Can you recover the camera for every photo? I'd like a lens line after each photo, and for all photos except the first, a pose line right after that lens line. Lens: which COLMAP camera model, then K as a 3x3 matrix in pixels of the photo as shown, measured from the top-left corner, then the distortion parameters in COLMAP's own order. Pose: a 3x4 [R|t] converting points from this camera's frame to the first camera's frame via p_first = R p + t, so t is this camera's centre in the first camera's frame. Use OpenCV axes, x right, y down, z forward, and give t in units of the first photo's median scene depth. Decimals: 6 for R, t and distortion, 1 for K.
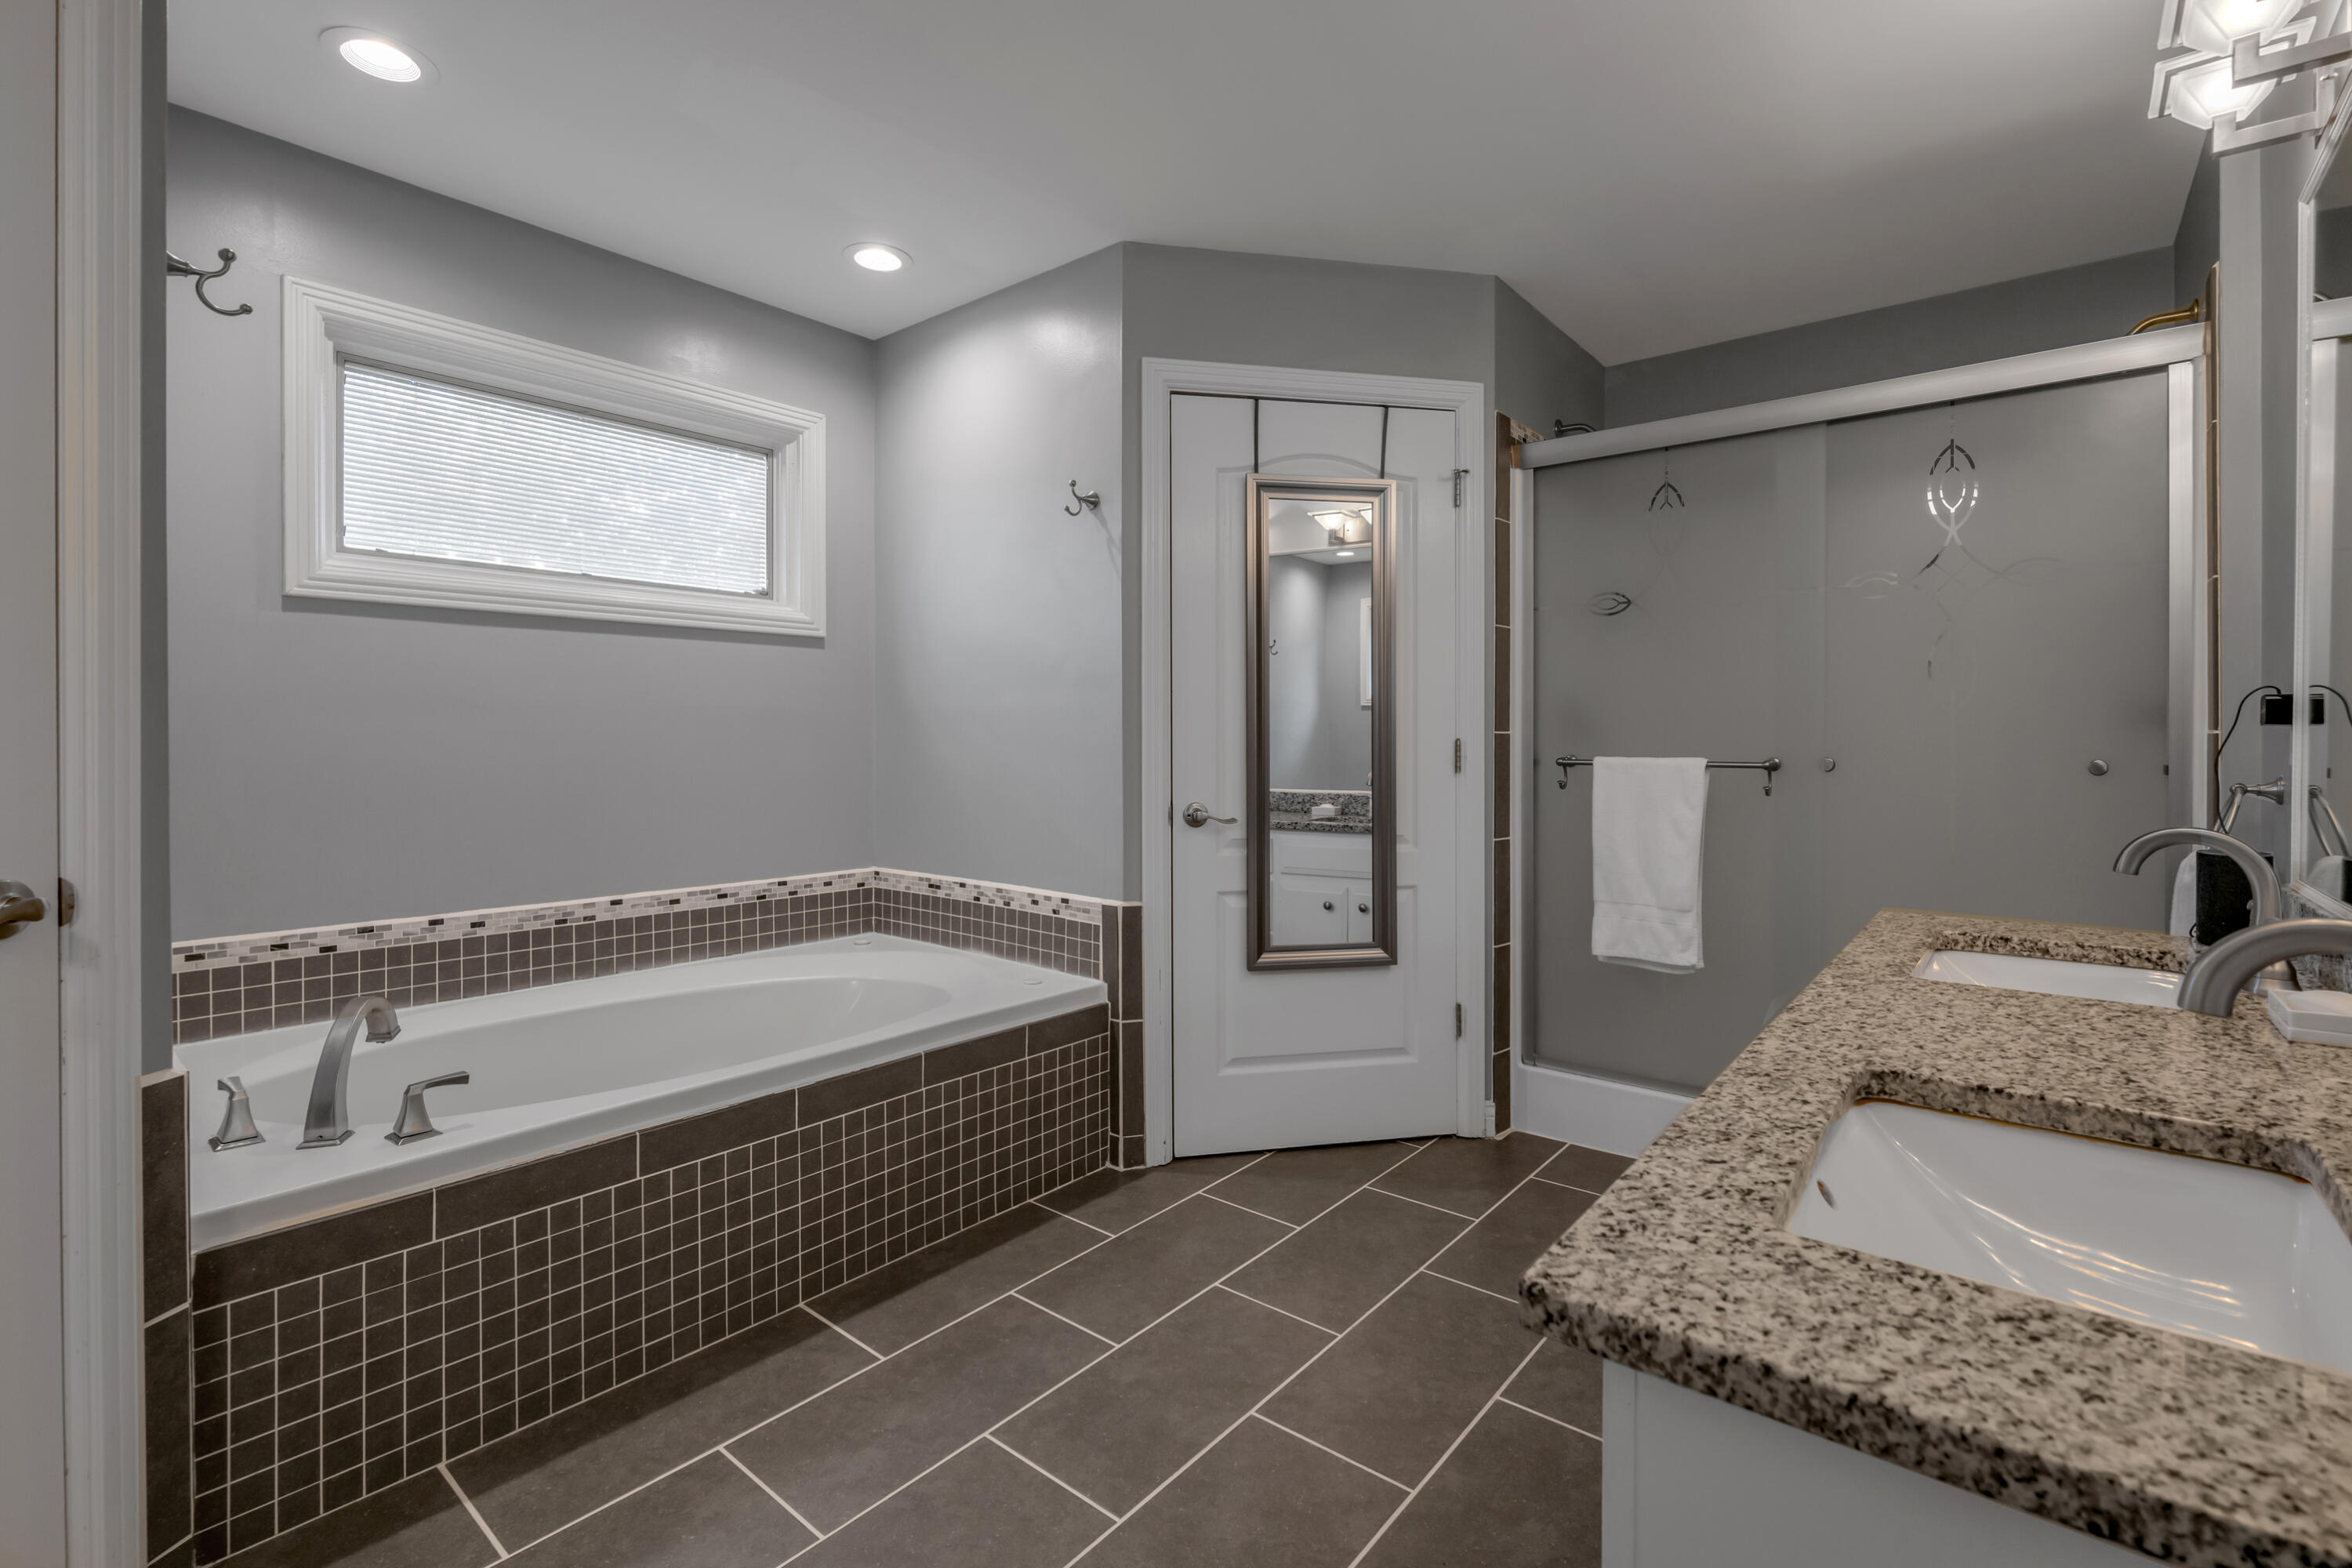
lens RADIAL K [[1045.3, 0, 1183.5], [0, 1045.3, 746.2], [0, 0, 1]] dist [-0.004823, -0.000615]
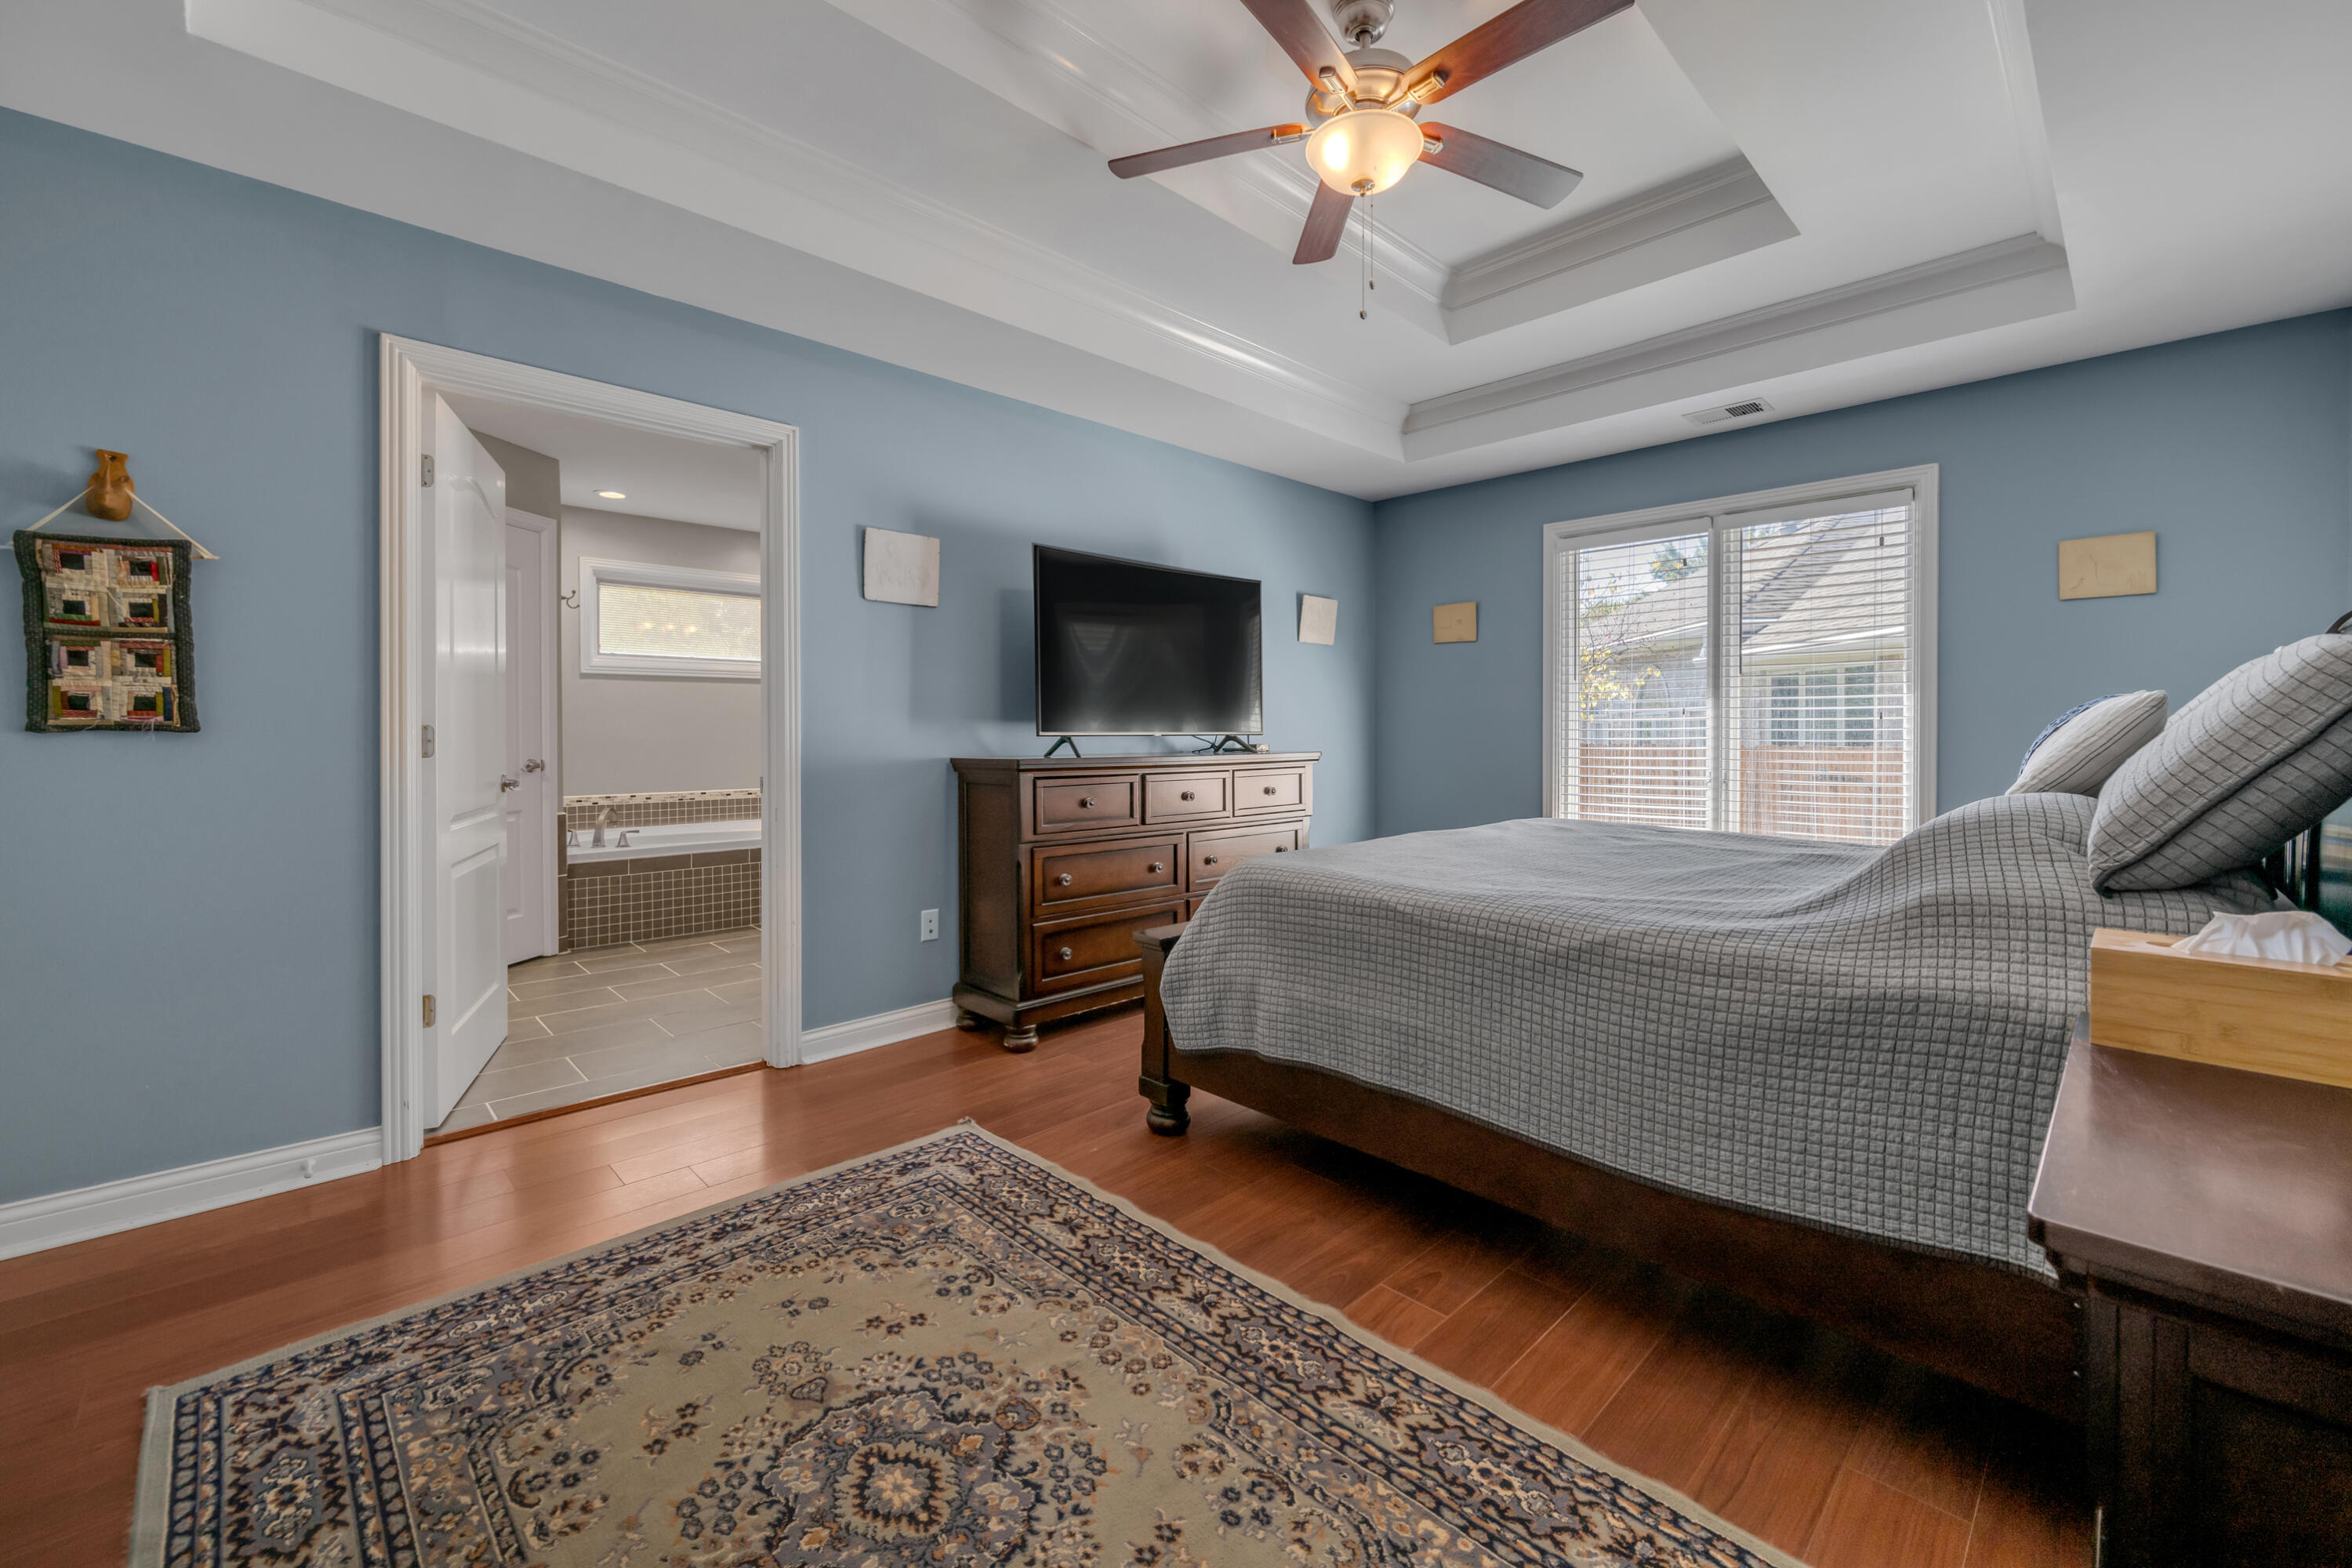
lens RADIAL K [[939.0, 0, 1172.3], [0, 939.0, 737.5], [0, 0, 1]] dist [-0.000793, 0.000264]
pose [[0.993323, 0.001873, -0.115354, 1.139911], [-0.001254, 0.999984, 0.005440, 0.010394], [0.115362, -0.005259, 0.993310, -1.500128]]
